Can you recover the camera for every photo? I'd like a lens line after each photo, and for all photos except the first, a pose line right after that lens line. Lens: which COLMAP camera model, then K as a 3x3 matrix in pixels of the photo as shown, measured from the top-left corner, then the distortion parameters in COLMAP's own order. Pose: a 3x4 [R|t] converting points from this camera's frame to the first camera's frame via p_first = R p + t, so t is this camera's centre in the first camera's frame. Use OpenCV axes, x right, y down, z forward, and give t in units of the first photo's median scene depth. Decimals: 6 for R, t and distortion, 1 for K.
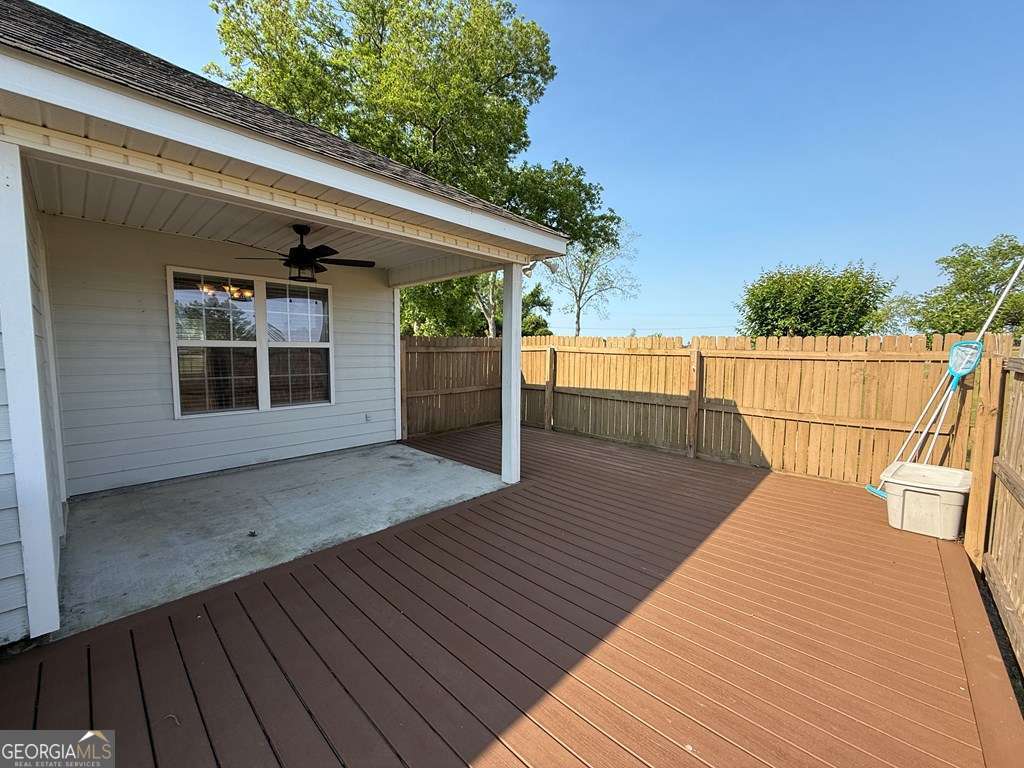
lens RADIAL K [[409.1, 0, 512.0], [0, 409.1, 384.0], [0, 0, 1]] dist [-0.001509, -0.000055]
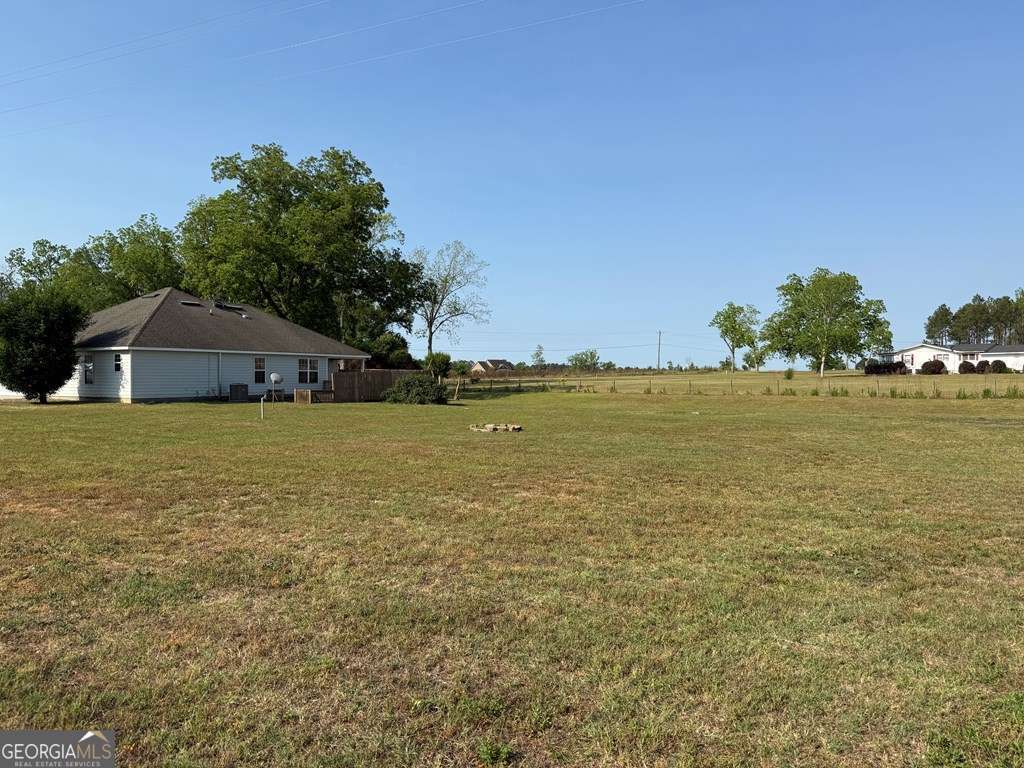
lens RADIAL K [[711.4, 0, 512.0], [0, 711.4, 384.0], [0, 0, 1]] dist [0.116880, -0.180116]
pose [[0.979217, -0.005129, 0.202752, 0.003168], [0.019876, 0.997295, -0.070769, 0.067050], [-0.201841, 0.073328, 0.976669, -0.738279]]
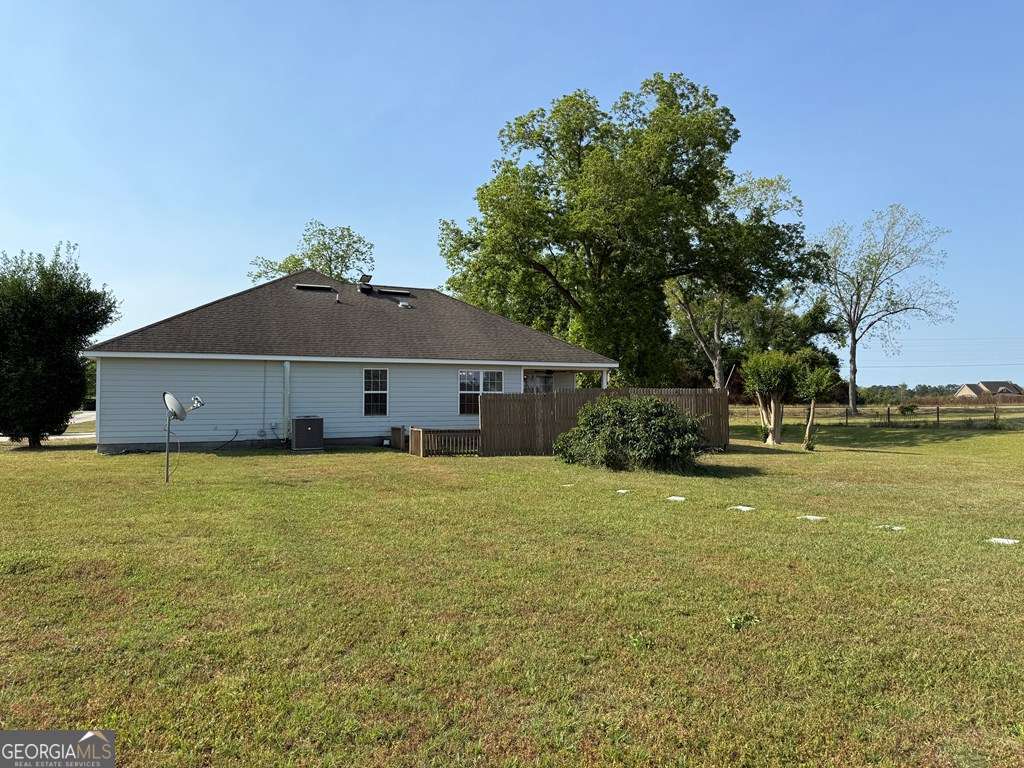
lens RADIAL K [[711.4, 0, 512.0], [0, 711.4, 384.0], [0, 0, 1]] dist [0.116880, -0.180116]
pose [[0.915607, -0.021260, -0.401511, 0.123566], [-0.024659, 0.993752, -0.108852, 0.036386], [0.401317, 0.109567, 0.909362, -0.344893]]
